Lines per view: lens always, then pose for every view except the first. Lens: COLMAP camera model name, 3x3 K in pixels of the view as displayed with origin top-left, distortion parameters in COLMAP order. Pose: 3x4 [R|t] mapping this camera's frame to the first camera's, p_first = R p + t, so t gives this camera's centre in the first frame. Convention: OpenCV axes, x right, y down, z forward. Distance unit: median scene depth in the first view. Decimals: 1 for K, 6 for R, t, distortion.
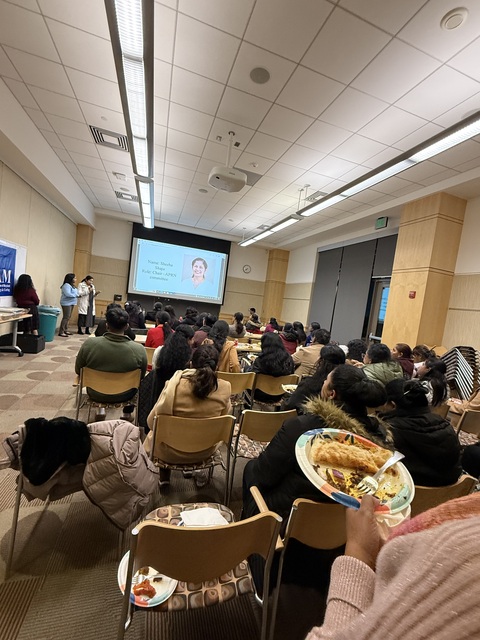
lens RADIAL K [[275.6, 0, 240.7], [0, 275.6, 317.7], [0, 0, 1]] dist [-0.001382, -0.000105]
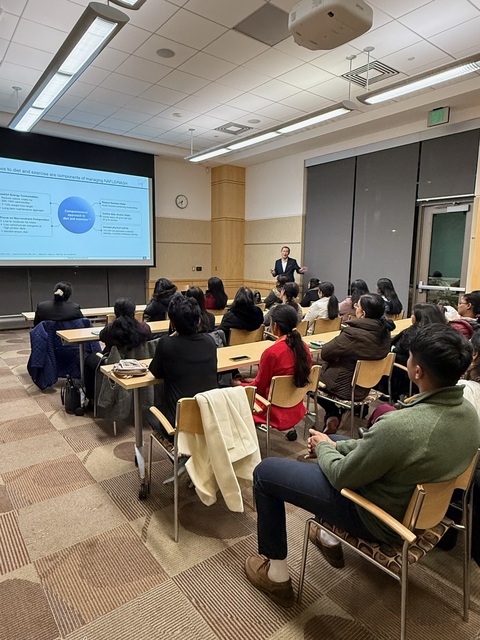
lens RADIAL K [[406.4, 0, 240.2], [0, 406.4, 316.4], [0, 0, 1]] dist [-0.016192, 0.015578]
pose [[0.929002, -0.167230, 0.330136, -0.225791], [0.129751, 0.982636, 0.132635, -0.038722], [-0.346584, -0.080383, 0.934569, 0.136125]]
